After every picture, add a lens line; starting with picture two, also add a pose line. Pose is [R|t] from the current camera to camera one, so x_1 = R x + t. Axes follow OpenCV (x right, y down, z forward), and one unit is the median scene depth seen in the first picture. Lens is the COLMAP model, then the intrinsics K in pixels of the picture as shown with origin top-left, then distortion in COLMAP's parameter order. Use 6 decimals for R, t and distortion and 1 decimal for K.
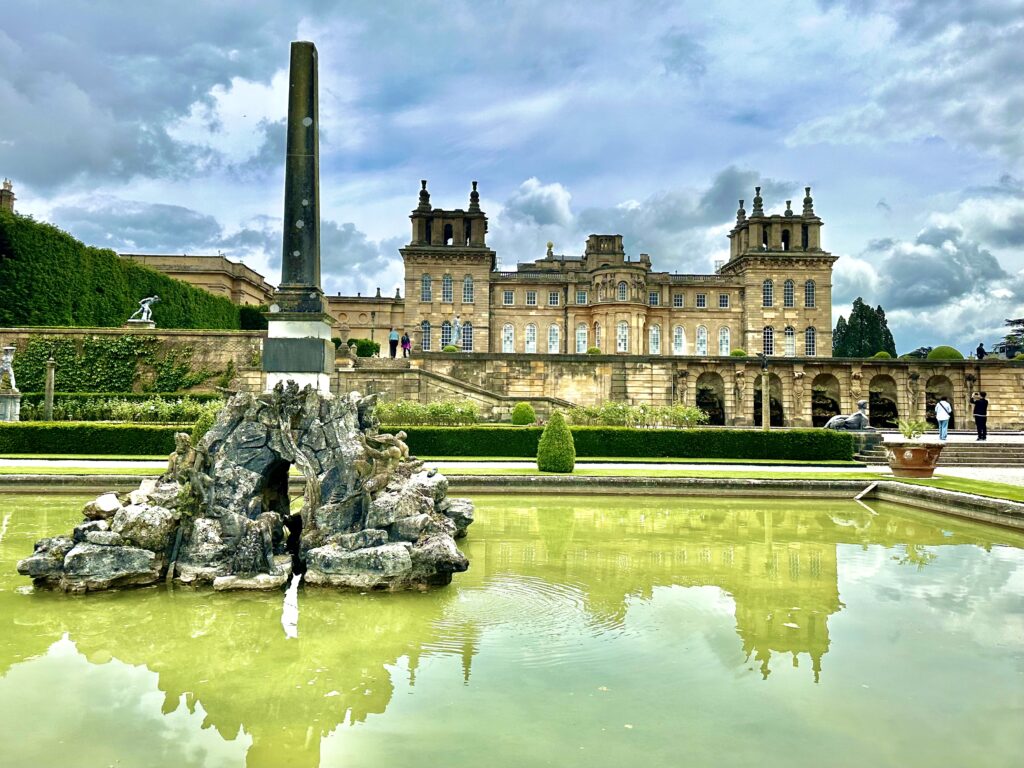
lens RADIAL K [[738.5, 0, 514.2], [0, 738.5, 367.8], [0, 0, 1]] dist [0.070008, -0.046112]
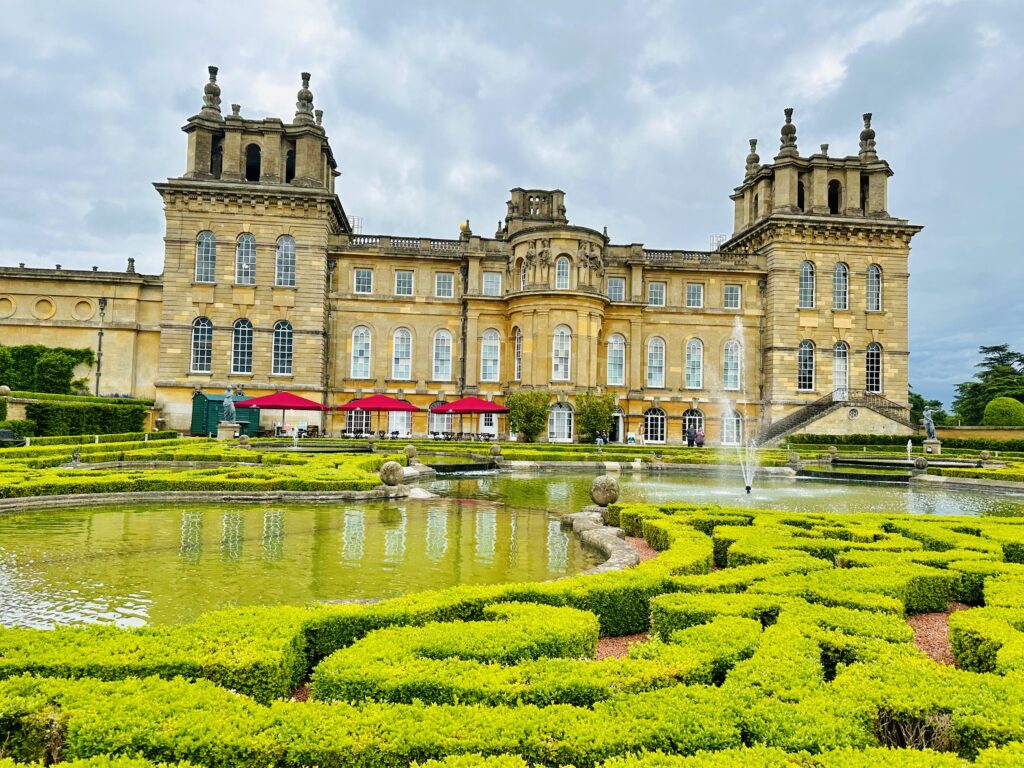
lens RADIAL K [[738.5, 0, 515.7], [0, 738.5, 392.4], [0, 0, 1]] dist [0.070008, -0.046112]
pose [[0.996558, 0.014576, 0.081607, 0.064047], [-0.015046, 0.999874, 0.005146, -0.014375], [-0.081522, -0.006356, 0.996651, 0.428662]]
